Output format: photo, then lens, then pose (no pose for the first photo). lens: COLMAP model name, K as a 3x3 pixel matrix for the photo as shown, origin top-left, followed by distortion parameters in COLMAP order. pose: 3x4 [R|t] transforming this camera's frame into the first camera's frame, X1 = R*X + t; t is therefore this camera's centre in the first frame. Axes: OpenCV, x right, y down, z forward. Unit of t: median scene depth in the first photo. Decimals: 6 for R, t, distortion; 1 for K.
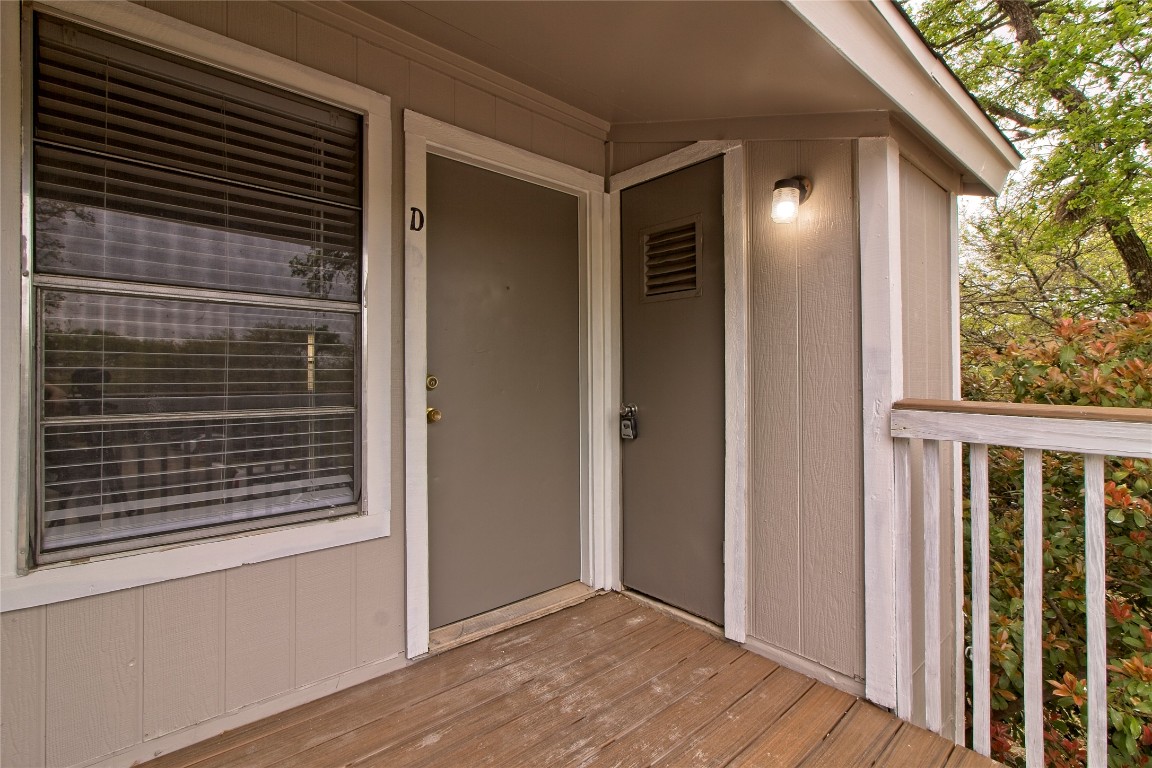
lens RADIAL K [[531.1, 0, 576.9], [0, 531.1, 377.2], [0, 0, 1]] dist [0.000603, 0.000311]
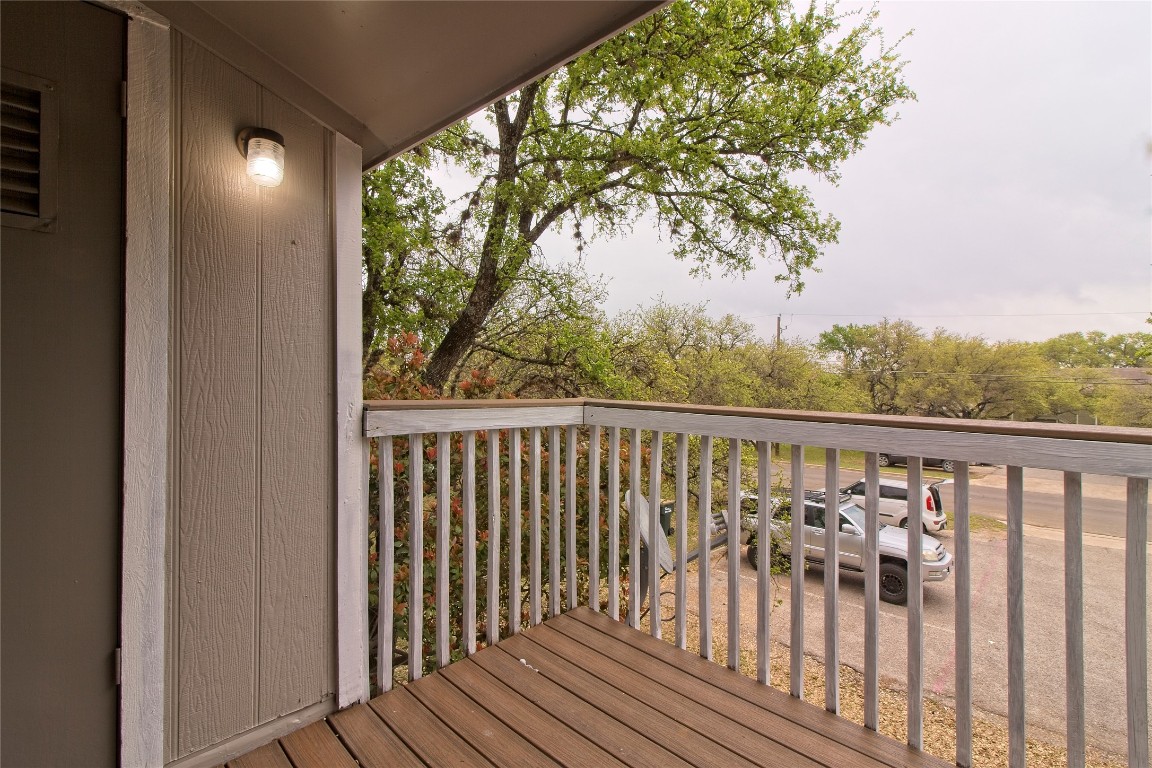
lens RADIAL K [[531.1, 0, 576.9], [0, 531.1, 377.2], [0, 0, 1]] dist [0.000603, 0.000311]
pose [[-0.076747, 0.002690, 0.997047, -0.422719], [-0.006300, 0.999975, -0.003183, -0.005390], [-0.997031, -0.006526, -0.076728, 0.588410]]
